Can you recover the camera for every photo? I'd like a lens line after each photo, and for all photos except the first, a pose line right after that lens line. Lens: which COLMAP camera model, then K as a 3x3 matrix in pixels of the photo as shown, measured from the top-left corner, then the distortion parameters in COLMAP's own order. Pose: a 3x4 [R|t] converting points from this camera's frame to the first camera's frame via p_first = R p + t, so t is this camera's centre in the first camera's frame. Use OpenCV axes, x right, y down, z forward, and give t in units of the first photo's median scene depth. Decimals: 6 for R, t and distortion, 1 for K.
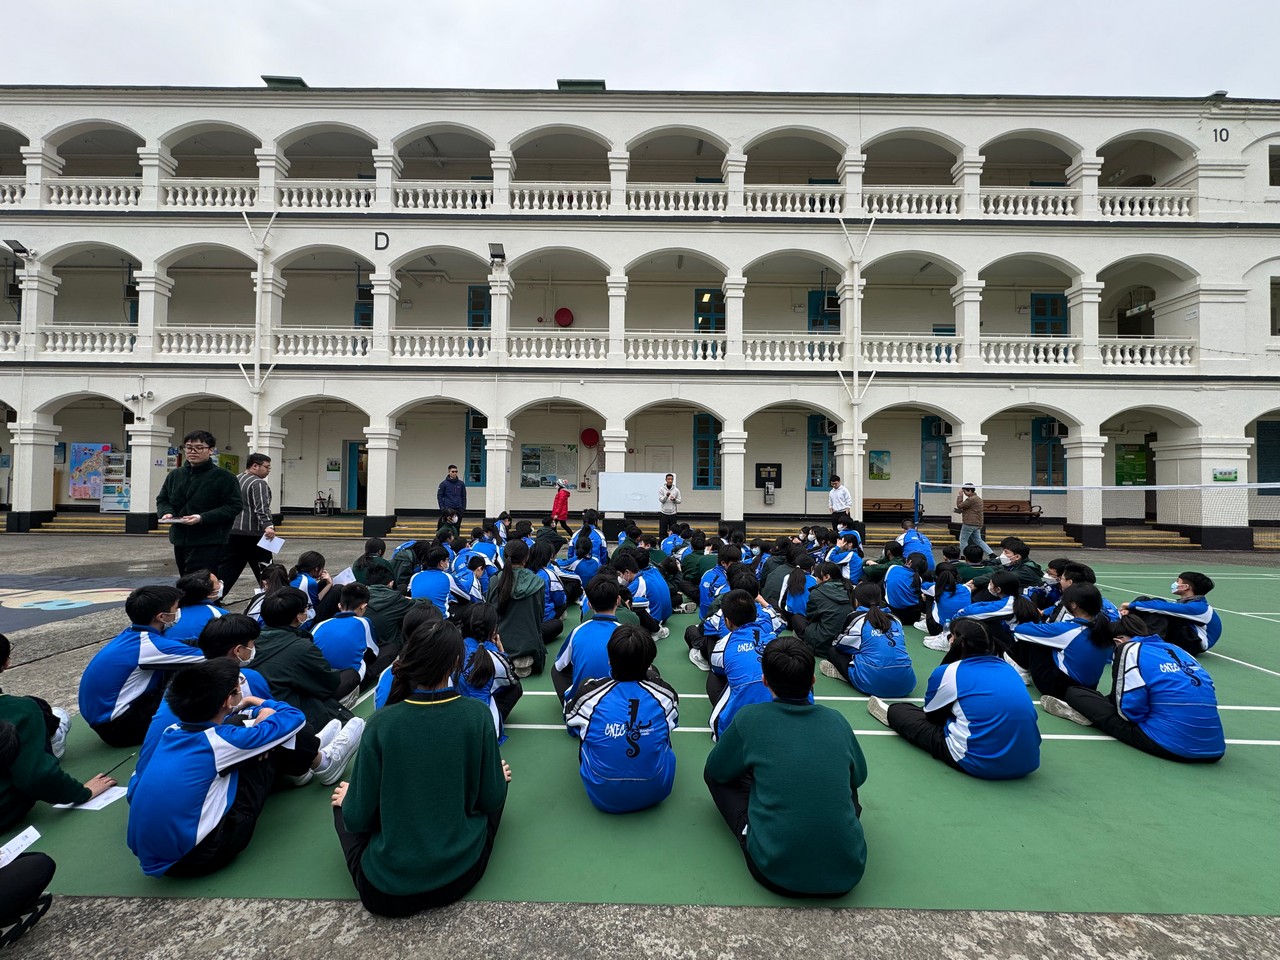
lens RADIAL K [[489.1, 0, 600.6], [0, 489.1, 477.4], [0, 0, 1]] dist [-0.000639, 0.000095]
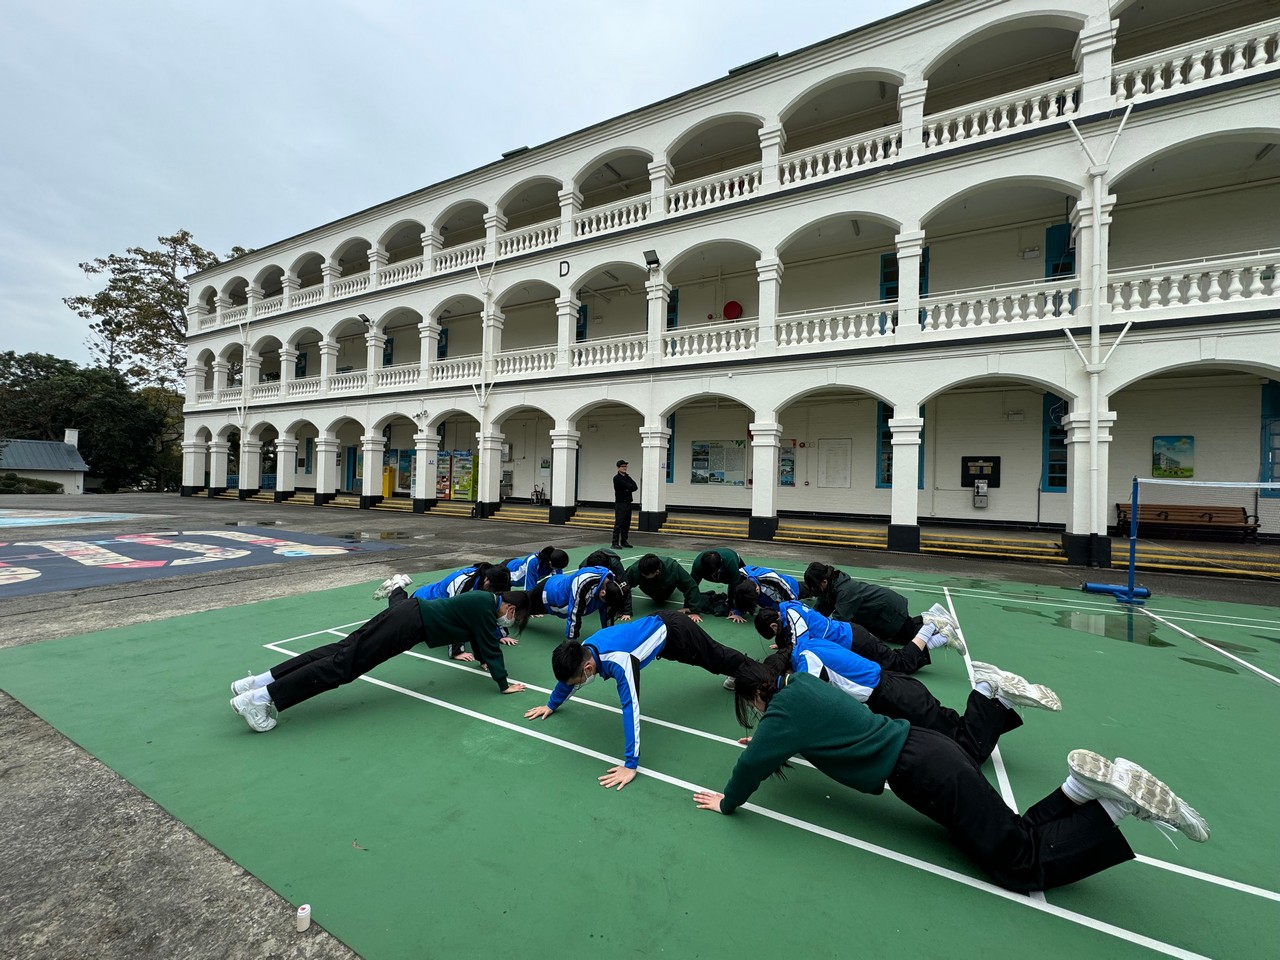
lens RADIAL K [[515.0, 0, 622.5], [0, 515.0, 474.7], [0, 0, 1]] dist [0.000291, -0.000019]
pose [[0.876986, 0.002866, -0.480507, 0.256719], [-0.003327, 0.999994, -0.000107, 0.003571], [0.480504, 0.001693, 0.876991, -0.001066]]
